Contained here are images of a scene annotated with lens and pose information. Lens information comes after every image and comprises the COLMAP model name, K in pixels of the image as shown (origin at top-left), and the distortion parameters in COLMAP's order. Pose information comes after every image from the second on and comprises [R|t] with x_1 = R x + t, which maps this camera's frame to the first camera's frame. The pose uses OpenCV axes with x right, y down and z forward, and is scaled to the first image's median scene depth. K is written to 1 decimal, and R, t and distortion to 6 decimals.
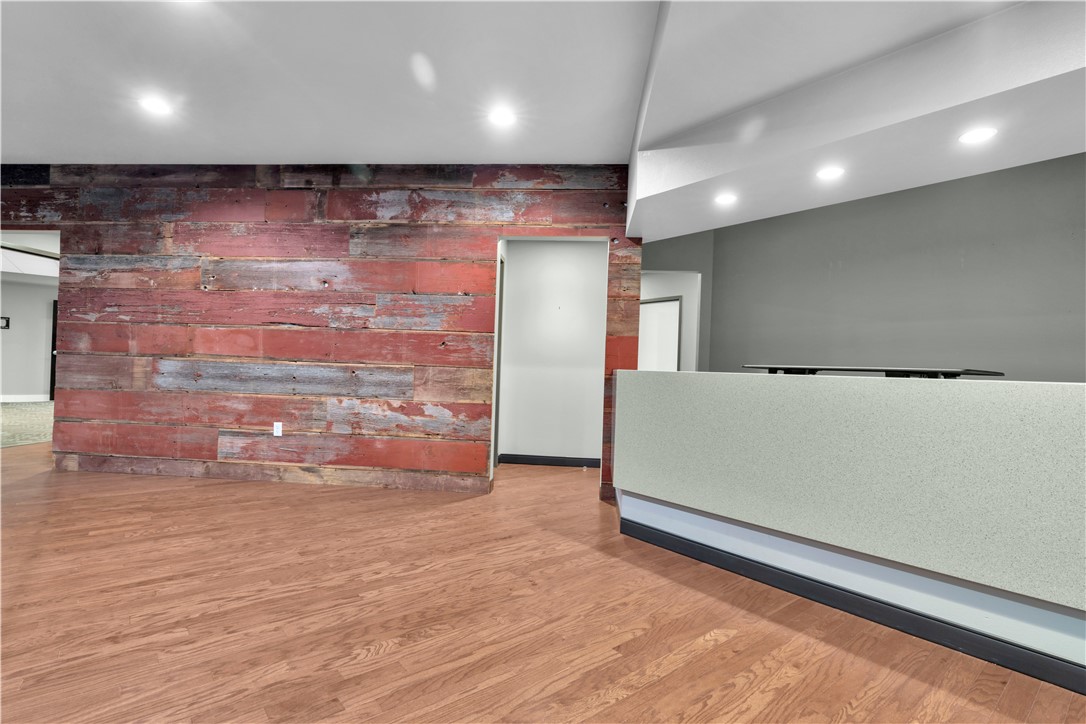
lens RADIAL K [[494.4, 0, 542.3], [0, 494.4, 367.2], [0, 0, 1]] dist [-0.008775, 0.001823]
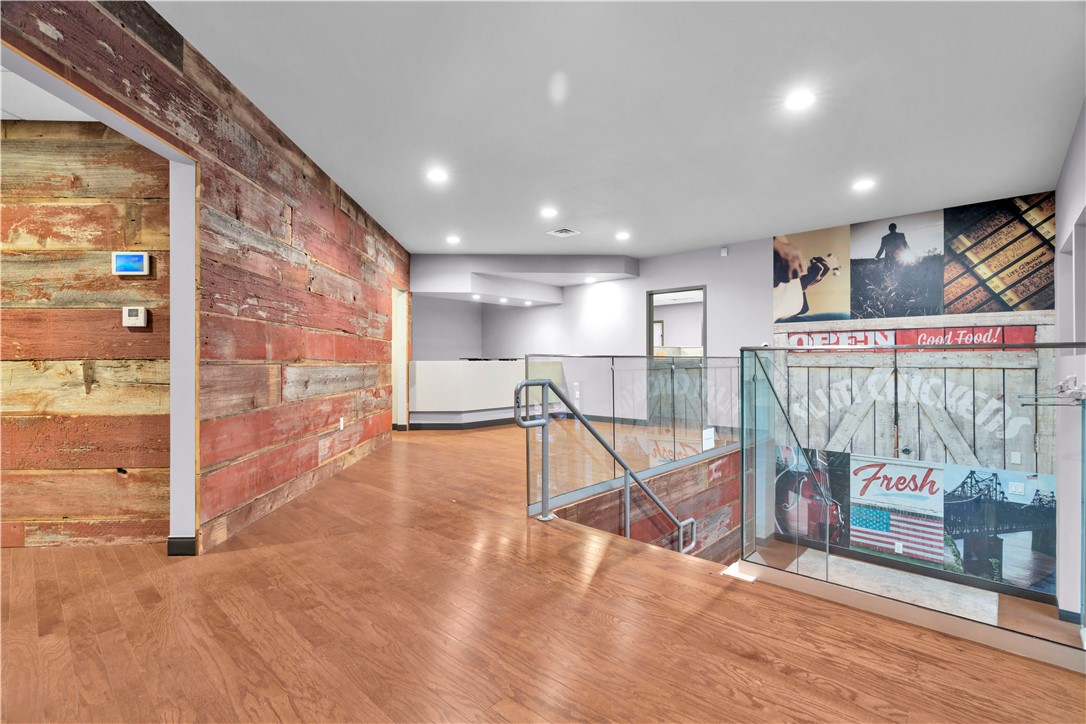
lens RADIAL K [[494.4, 0, 544.6], [0, 494.4, 361.5], [0, 0, 1]] dist [-0.008775, 0.001823]
pose [[-0.118549, -0.033301, 0.992390, -1.650769], [-0.003526, 0.999445, 0.033117, -0.053535], [-0.992942, 0.000426, -0.118600, 0.651426]]
